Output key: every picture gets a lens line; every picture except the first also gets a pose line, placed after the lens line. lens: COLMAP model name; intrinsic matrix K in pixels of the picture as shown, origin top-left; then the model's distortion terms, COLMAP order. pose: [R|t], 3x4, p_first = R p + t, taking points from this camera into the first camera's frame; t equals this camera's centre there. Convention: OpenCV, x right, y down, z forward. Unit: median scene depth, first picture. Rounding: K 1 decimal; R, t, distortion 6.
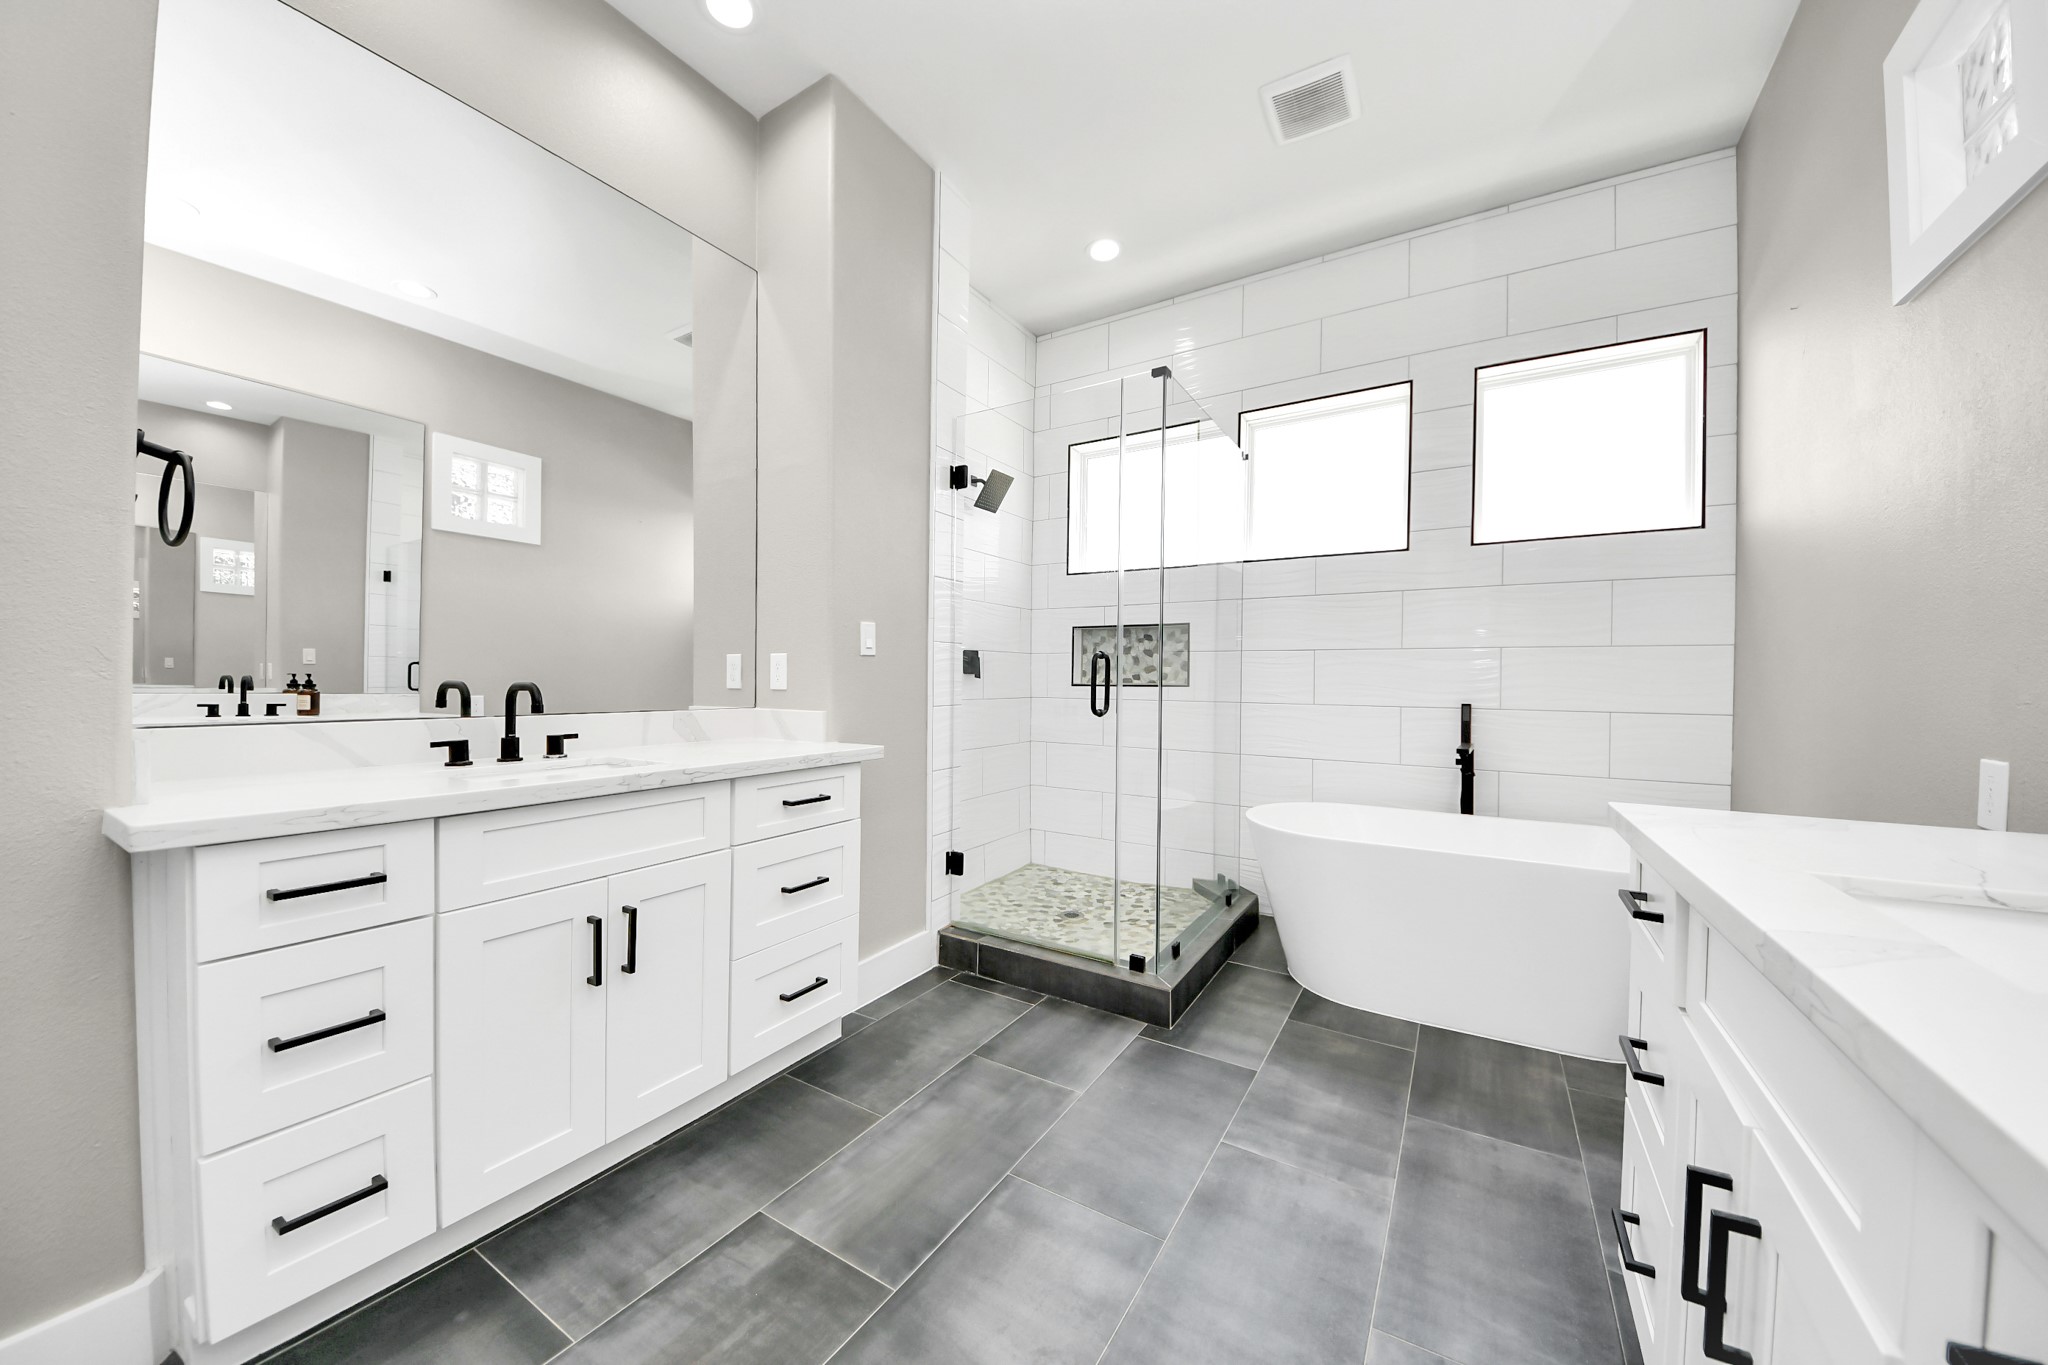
lens RADIAL K [[705.9, 0, 1026.5], [0, 705.9, 694.4], [0, 0, 1]] dist [-0.000618, -0.000675]
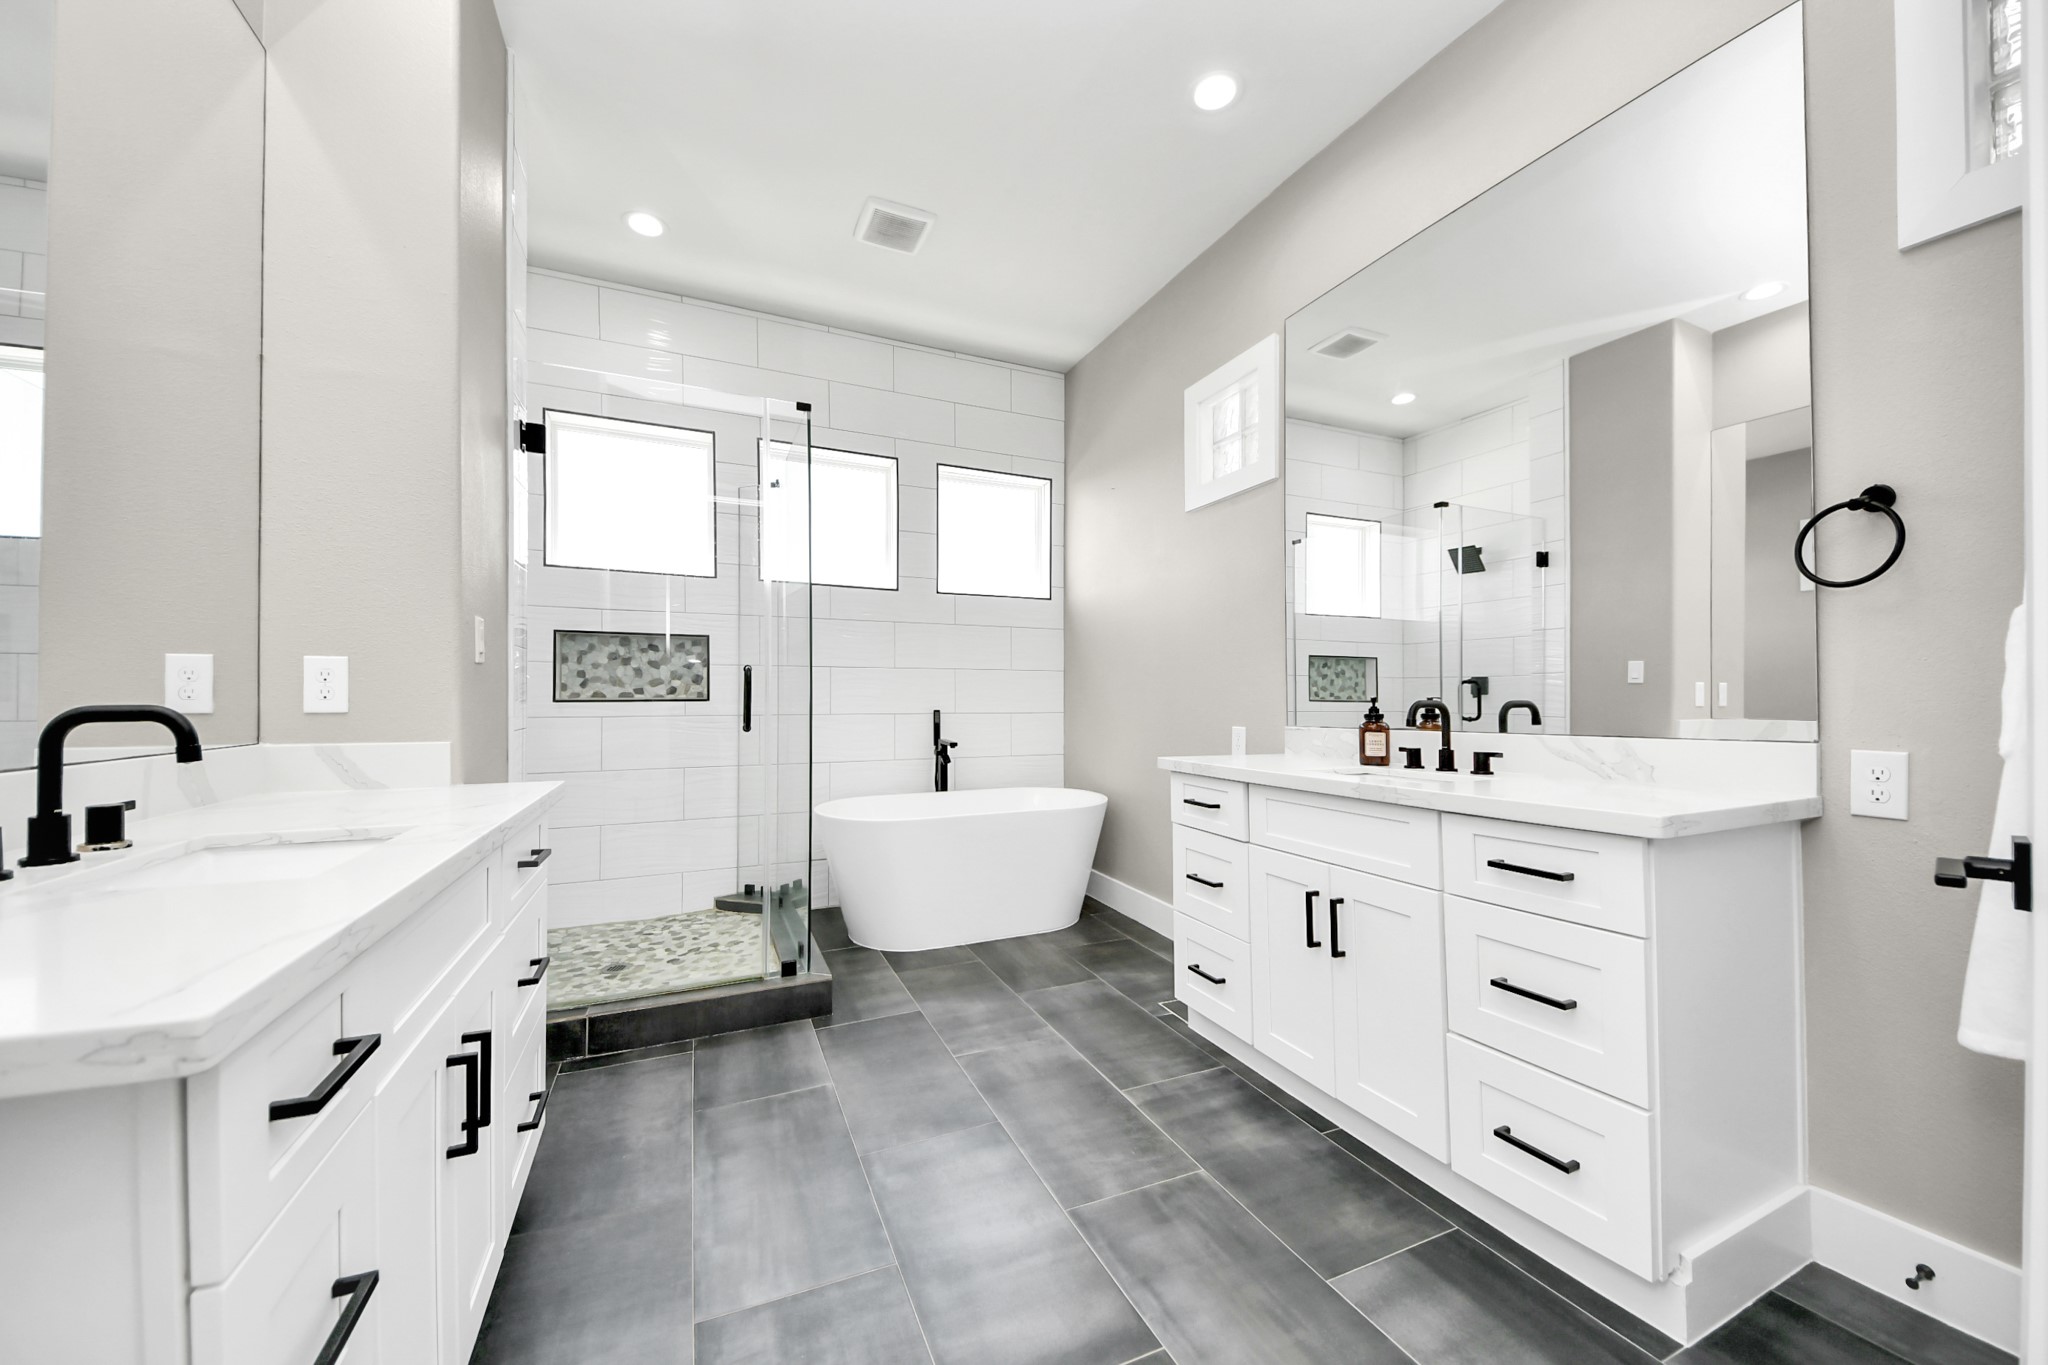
lens RADIAL K [[754.2, 0, 1006.1], [0, 754.2, 697.9], [0, 0, 1]] dist [0.005864, -0.003815]
pose [[0.555123, -0.010874, 0.831697, -0.488027], [0.024144, 0.999704, -0.003044, -0.002321], [-0.831418, 0.021770, 0.555221, 0.097173]]
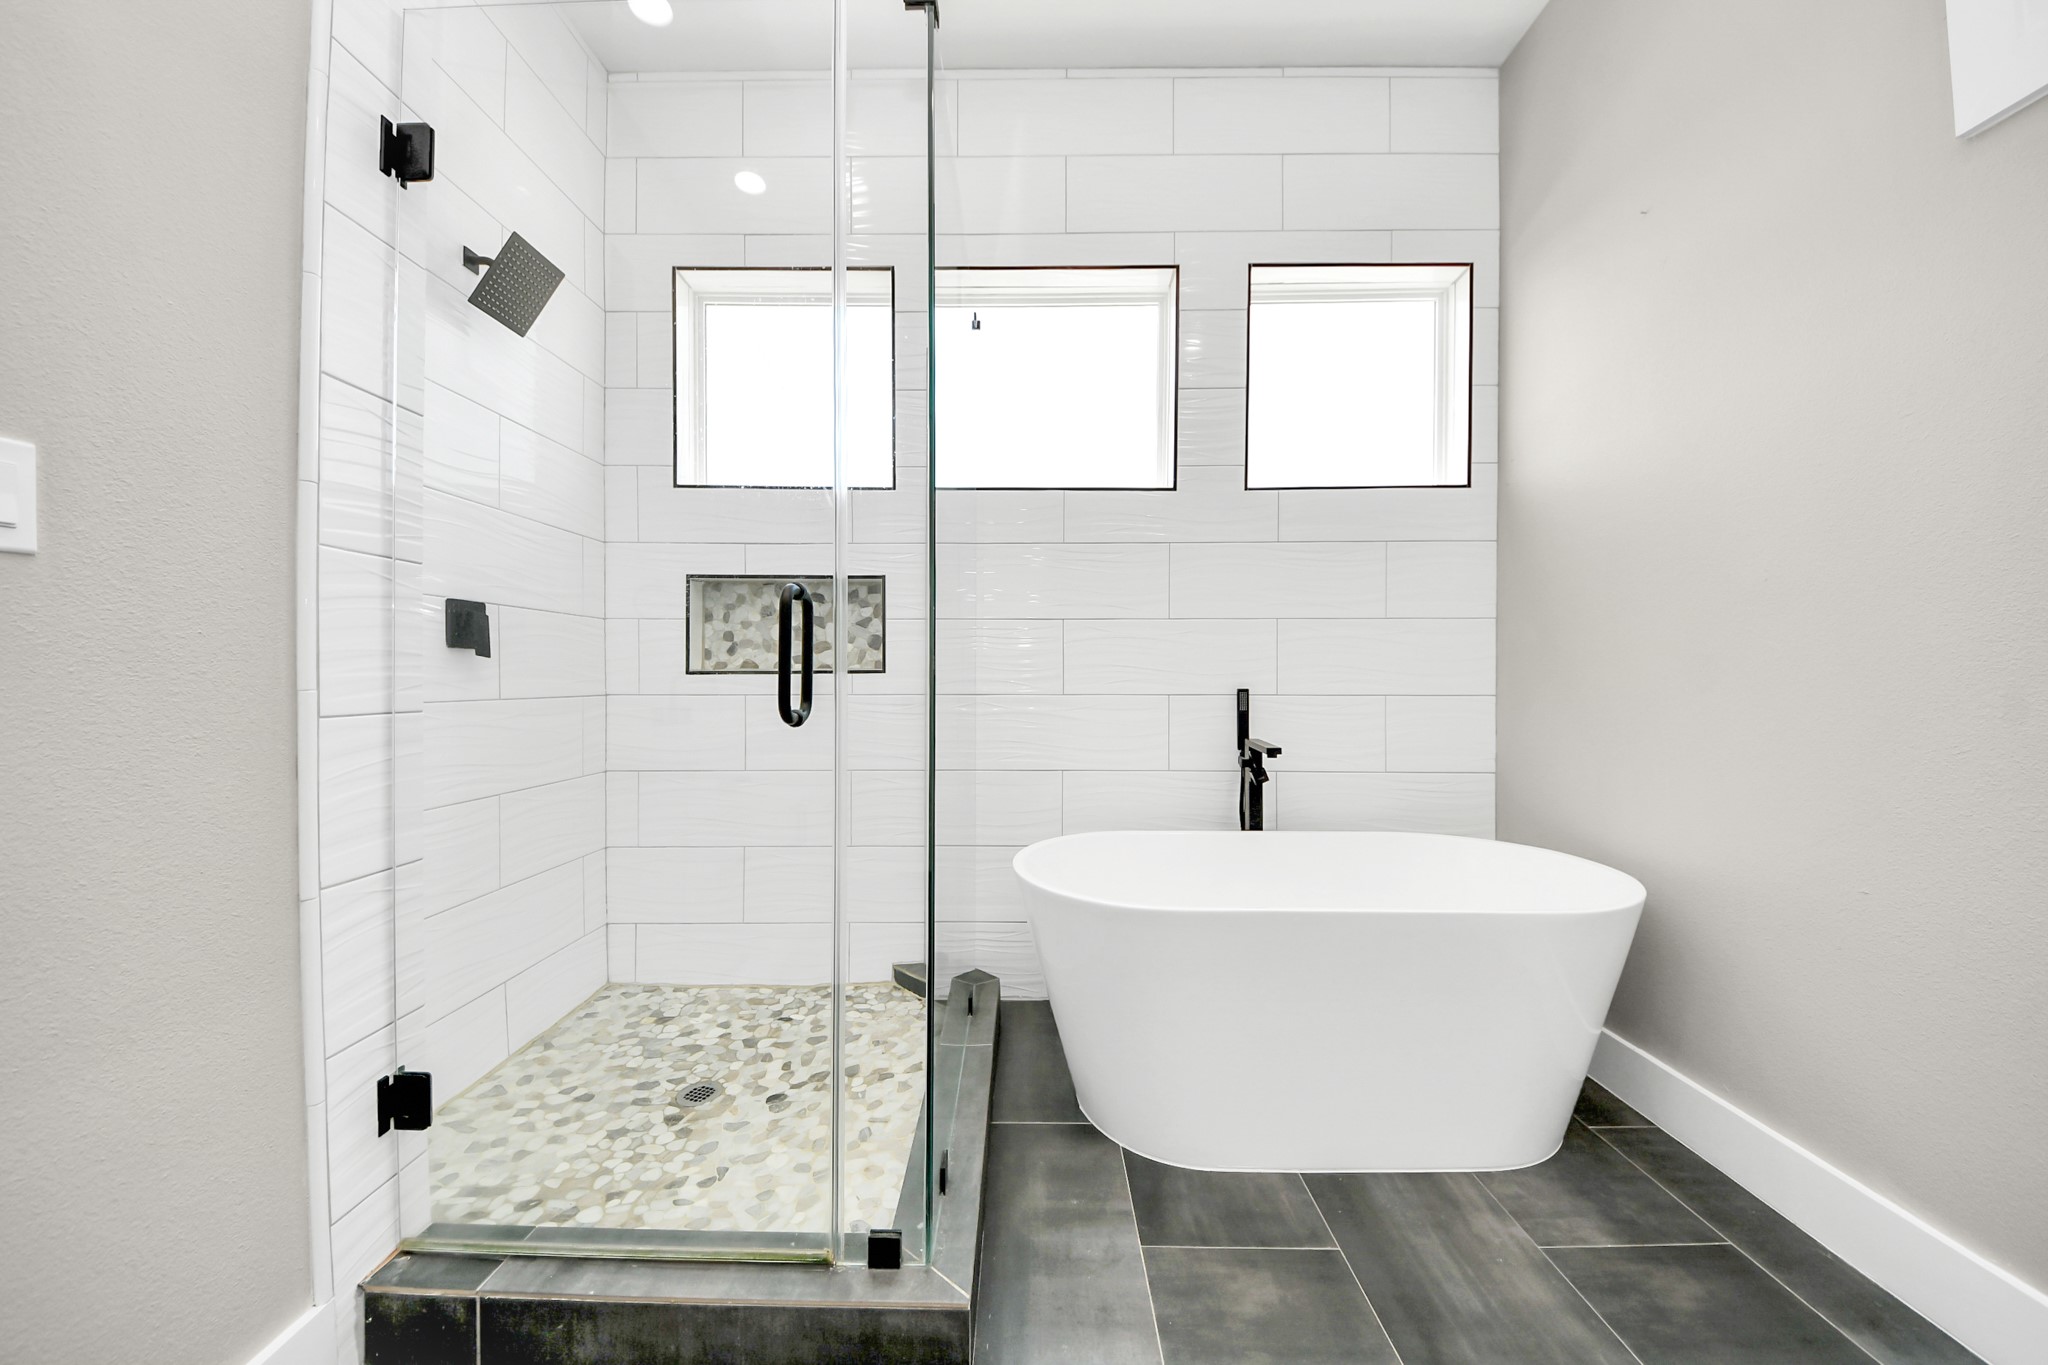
lens RADIAL K [[699.3, 0, 999.4], [0, 699.3, 681.7], [0, 0, 1]] dist [0.012025, -0.000683]
pose [[0.861263, -0.010885, 0.508044, -0.010365], [0.019883, 0.999727, -0.012287, 0.008928], [-0.507771, 0.020684, 0.861244, 0.461330]]
